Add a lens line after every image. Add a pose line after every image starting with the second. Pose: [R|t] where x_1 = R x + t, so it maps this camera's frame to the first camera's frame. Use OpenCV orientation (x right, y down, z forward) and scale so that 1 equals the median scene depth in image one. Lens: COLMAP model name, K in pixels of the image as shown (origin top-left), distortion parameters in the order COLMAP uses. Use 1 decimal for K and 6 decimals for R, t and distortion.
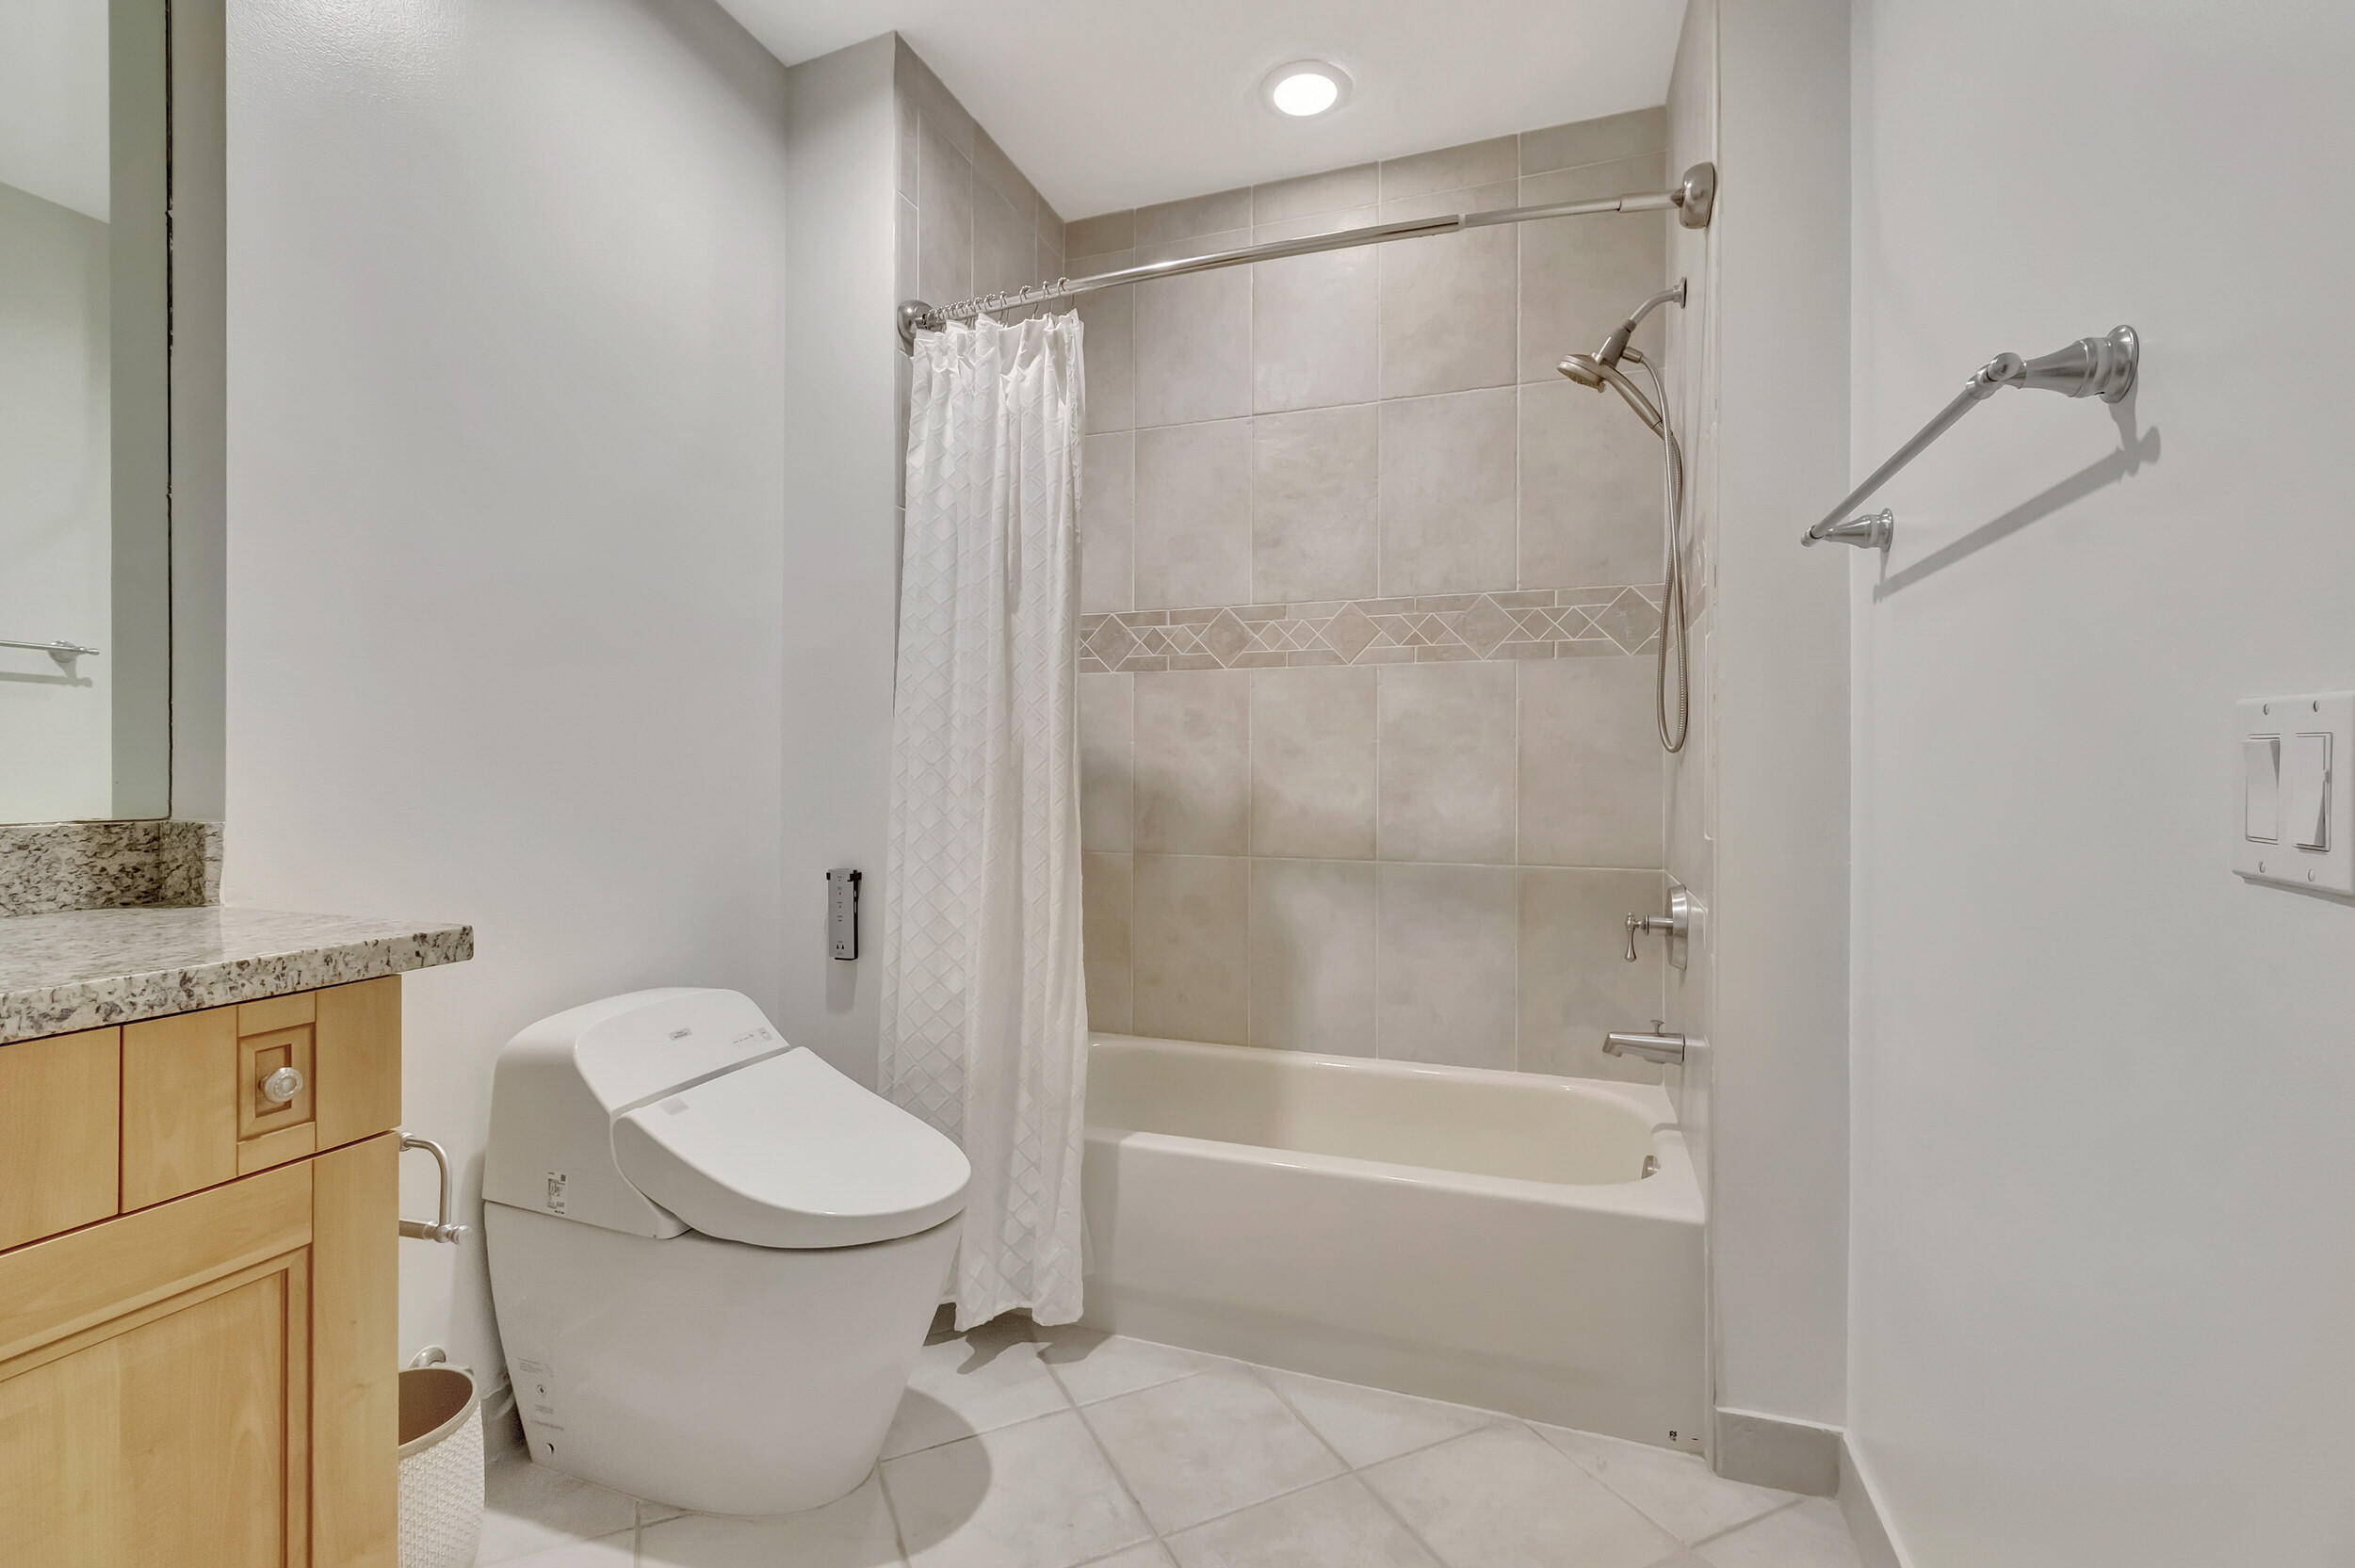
lens RADIAL K [[1041.3, 0, 1164.2], [0, 1041.3, 778.5], [0, 0, 1]] dist [0.002040, -0.000144]
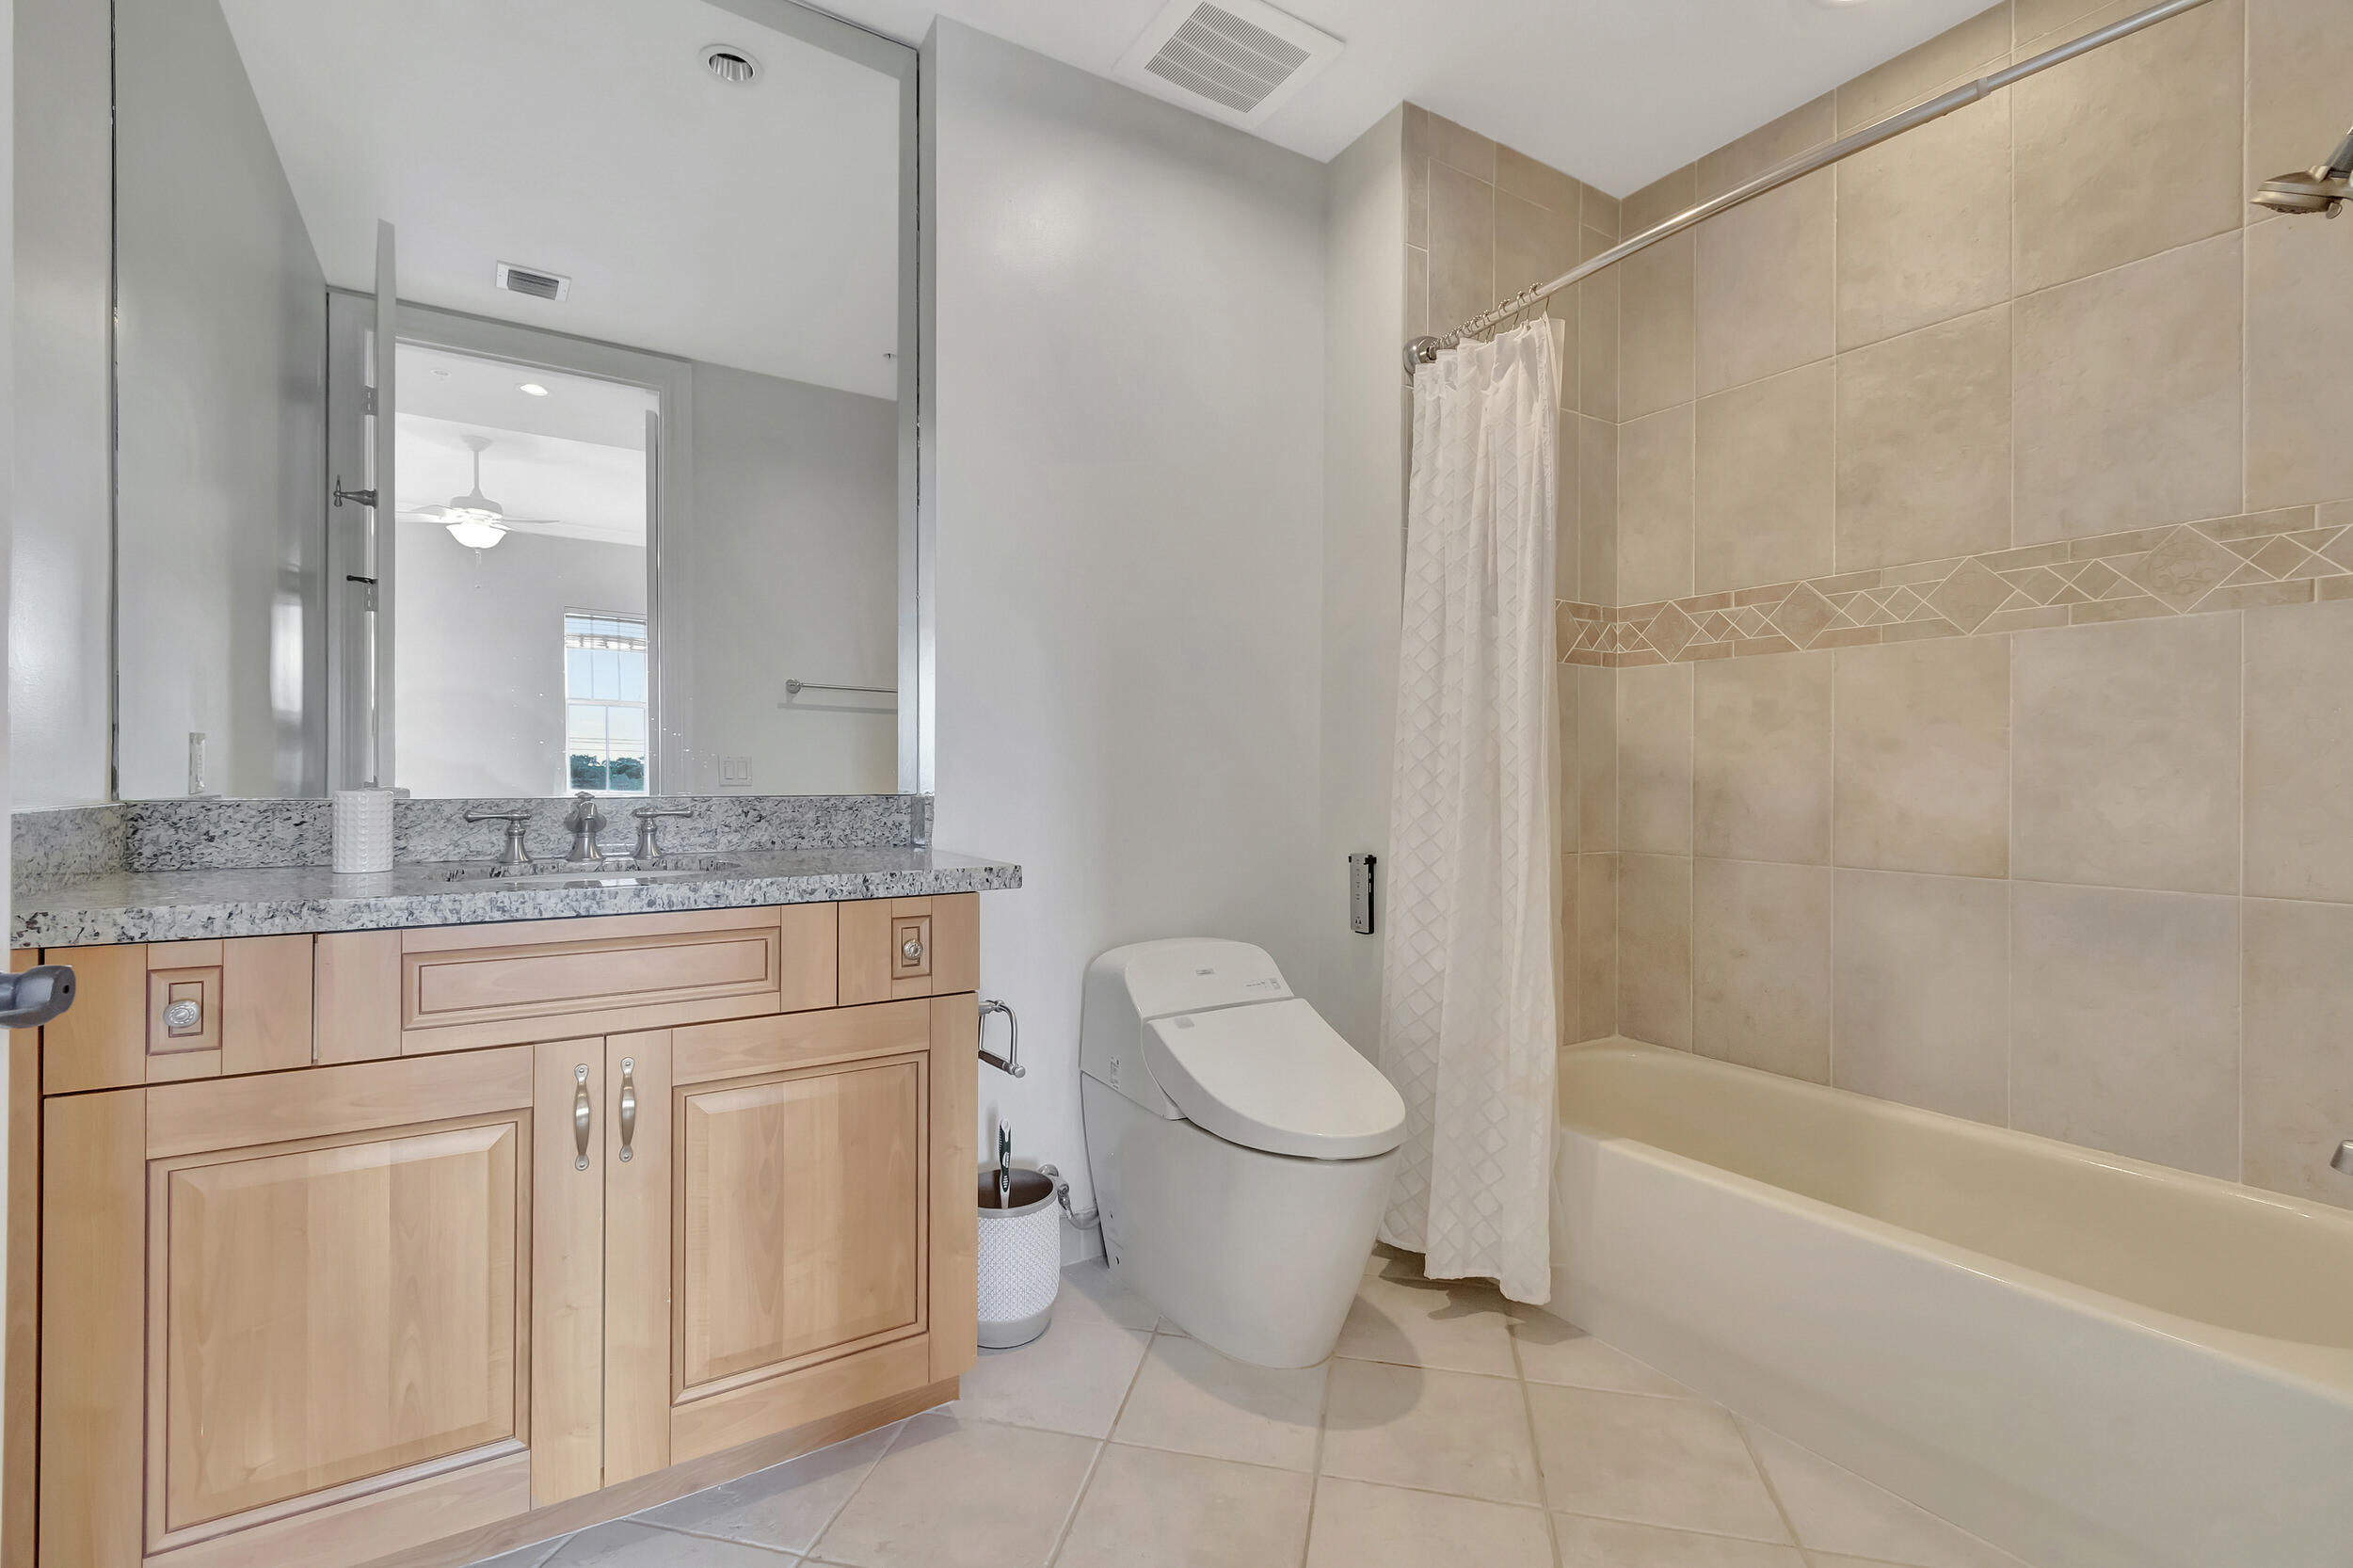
lens RADIAL K [[1040.6, 0, 1163.2], [0, 1040.6, 778.5], [0, 0, 1]] dist [0.002040, -0.000144]
pose [[0.788748, 0.002393, -0.614711, 0.232658], [-0.005791, 0.999977, -0.003538, 0.011487], [0.614689, 0.006351, 0.788744, -0.030634]]
